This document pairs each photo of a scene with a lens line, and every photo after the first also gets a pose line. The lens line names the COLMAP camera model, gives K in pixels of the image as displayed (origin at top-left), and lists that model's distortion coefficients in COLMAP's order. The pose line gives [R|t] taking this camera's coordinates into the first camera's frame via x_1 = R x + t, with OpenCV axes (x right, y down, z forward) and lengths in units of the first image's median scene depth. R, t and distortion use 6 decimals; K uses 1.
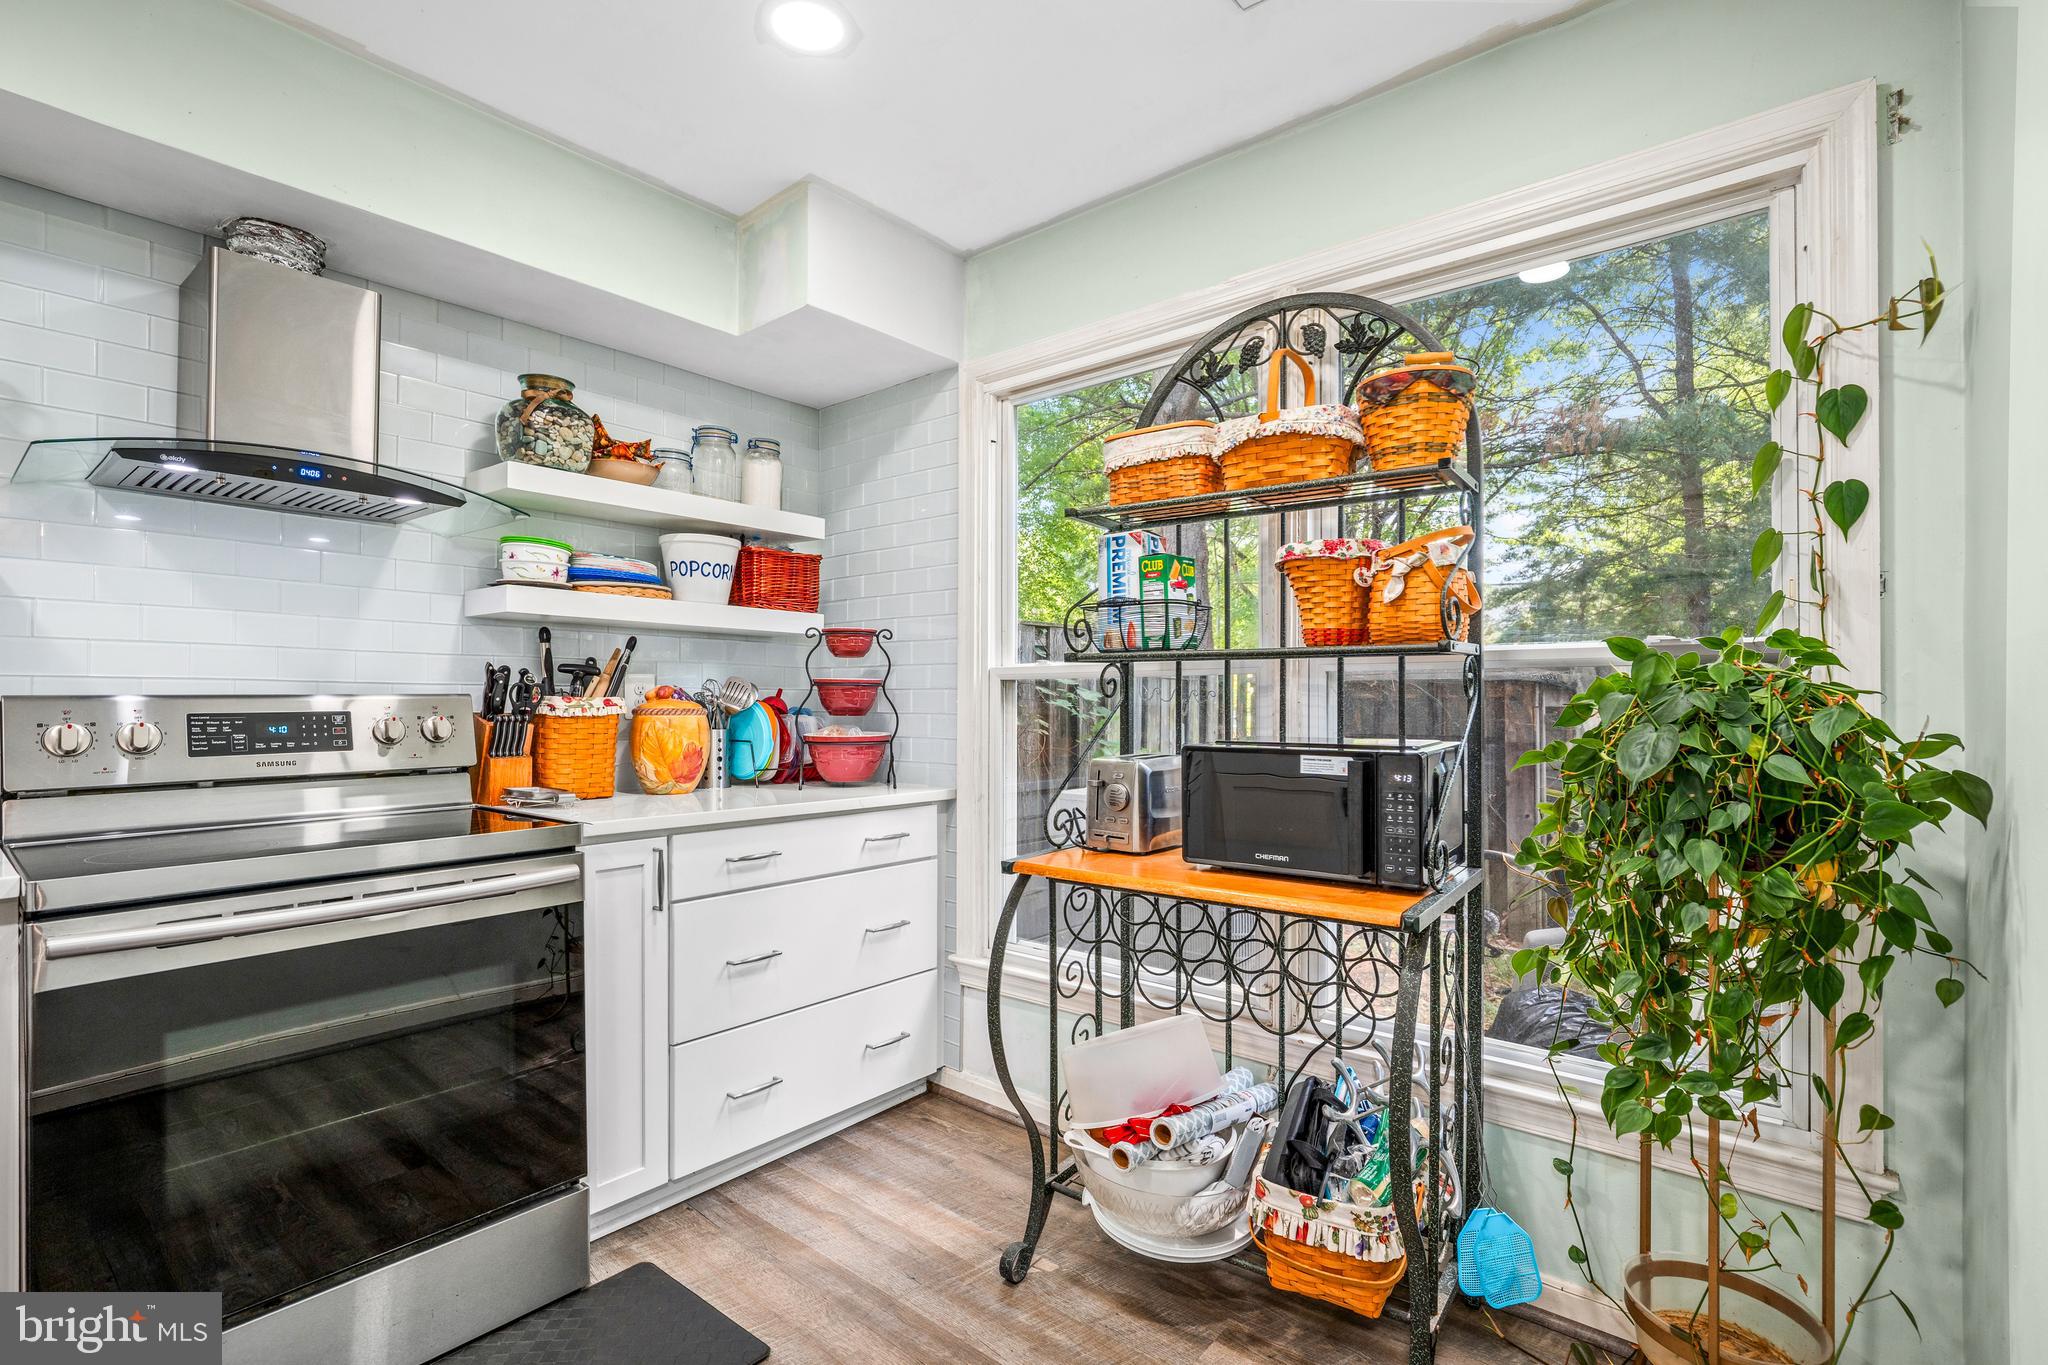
lens RADIAL K [[930.0, 0, 1014.3], [0, 930.0, 699.8], [0, 0, 1]] dist [-0.017896, 0.005756]
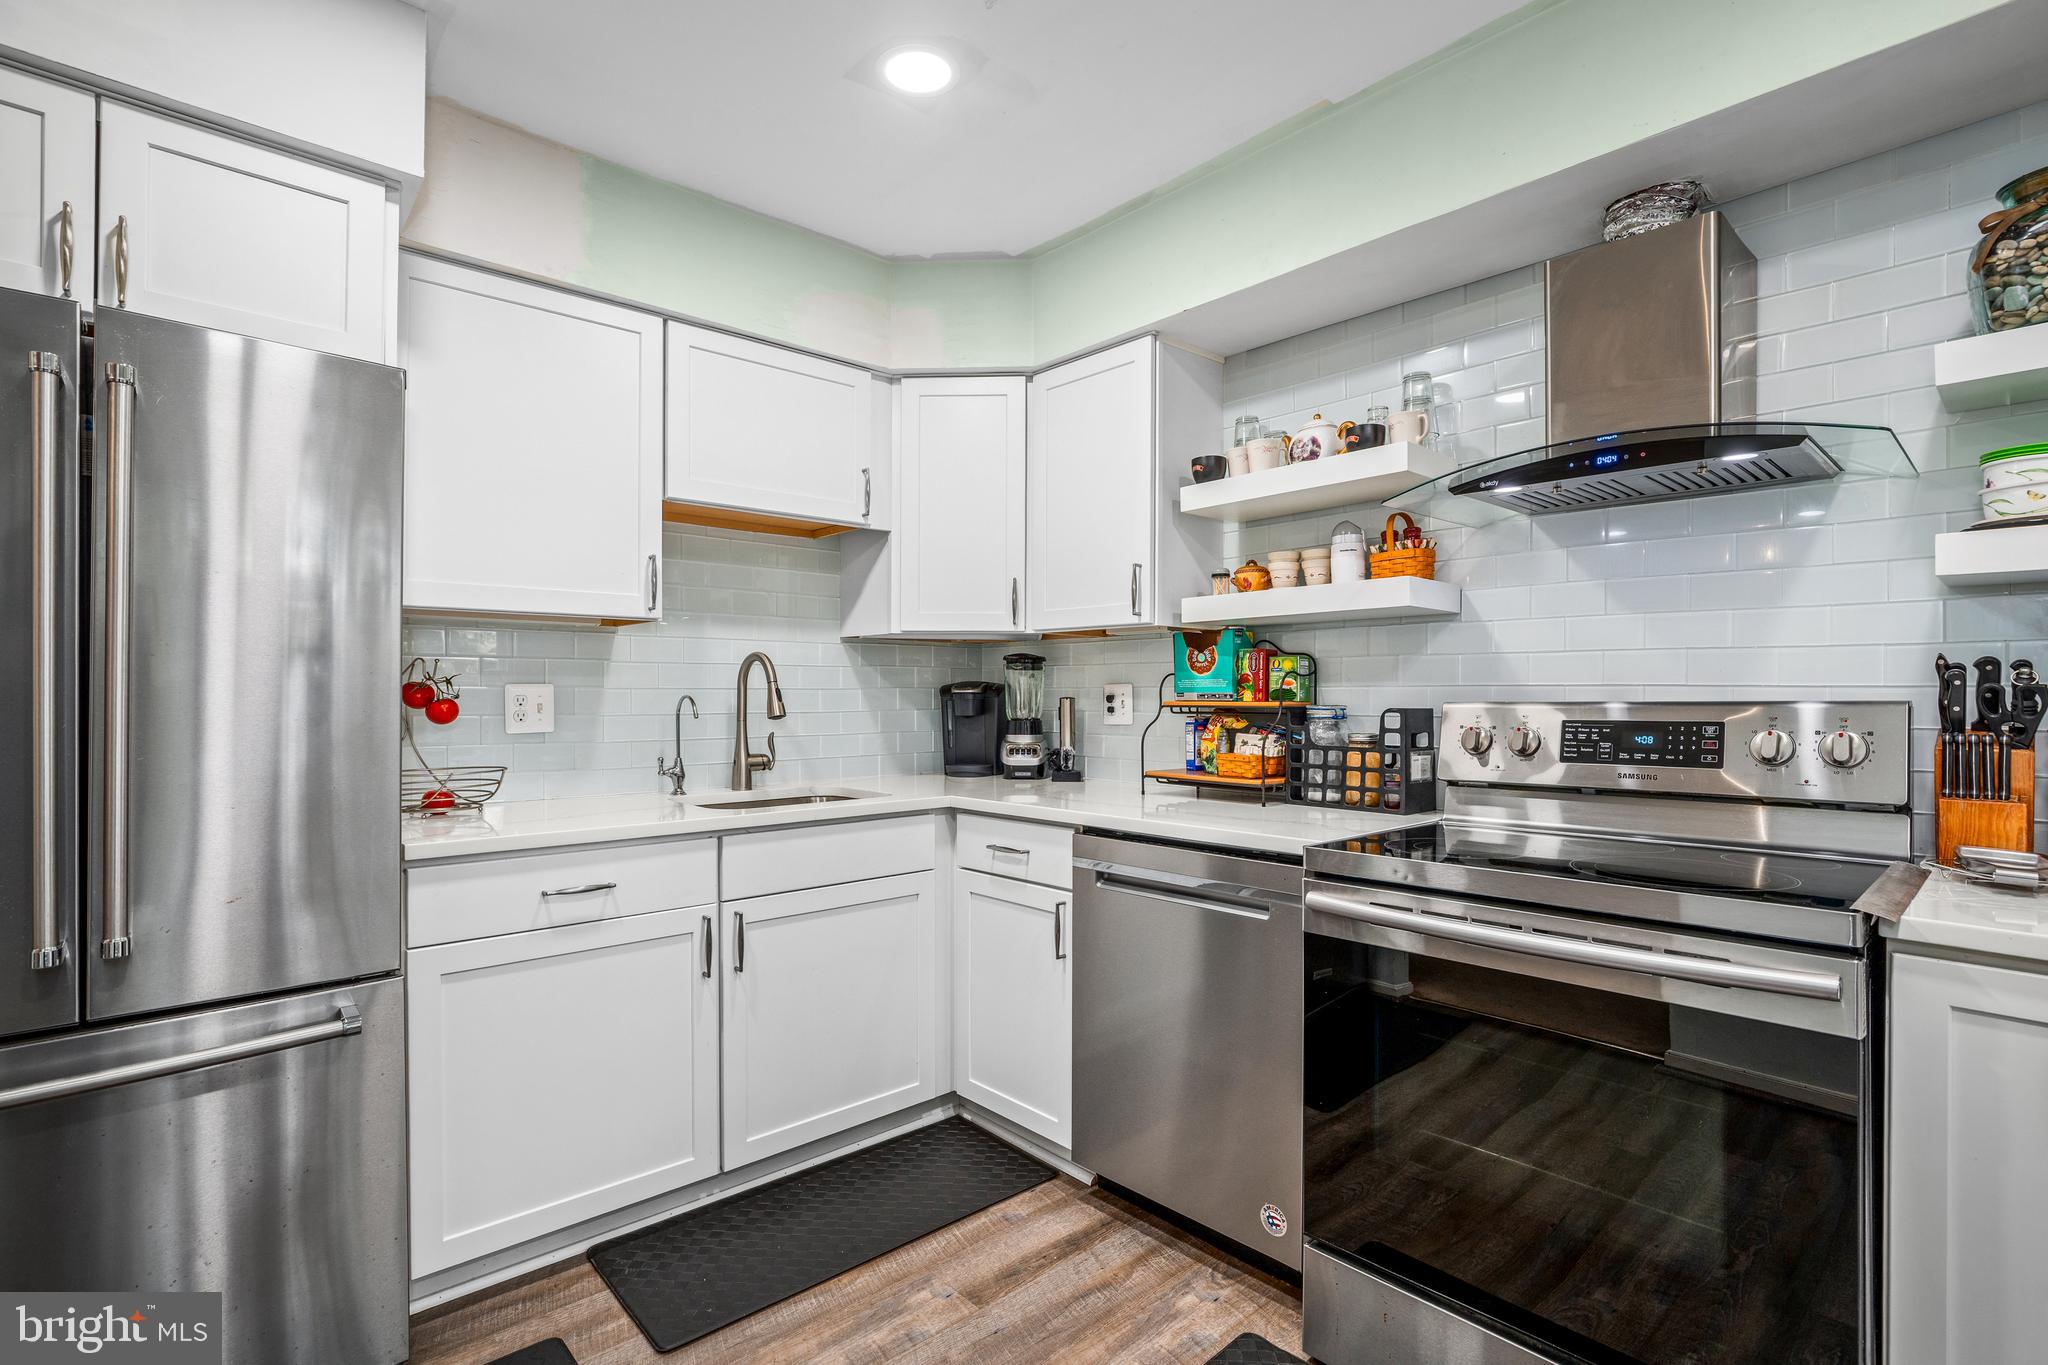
lens RADIAL K [[930.0, 0, 1030.1], [0, 930.0, 693.5], [0, 0, 1]] dist [-0.017896, 0.005756]
pose [[-0.133929, -0.005111, -0.990978, 0.172288], [-0.002763, 0.999985, -0.004784, -0.006691], [0.990987, 0.002098, -0.133941, 0.446609]]
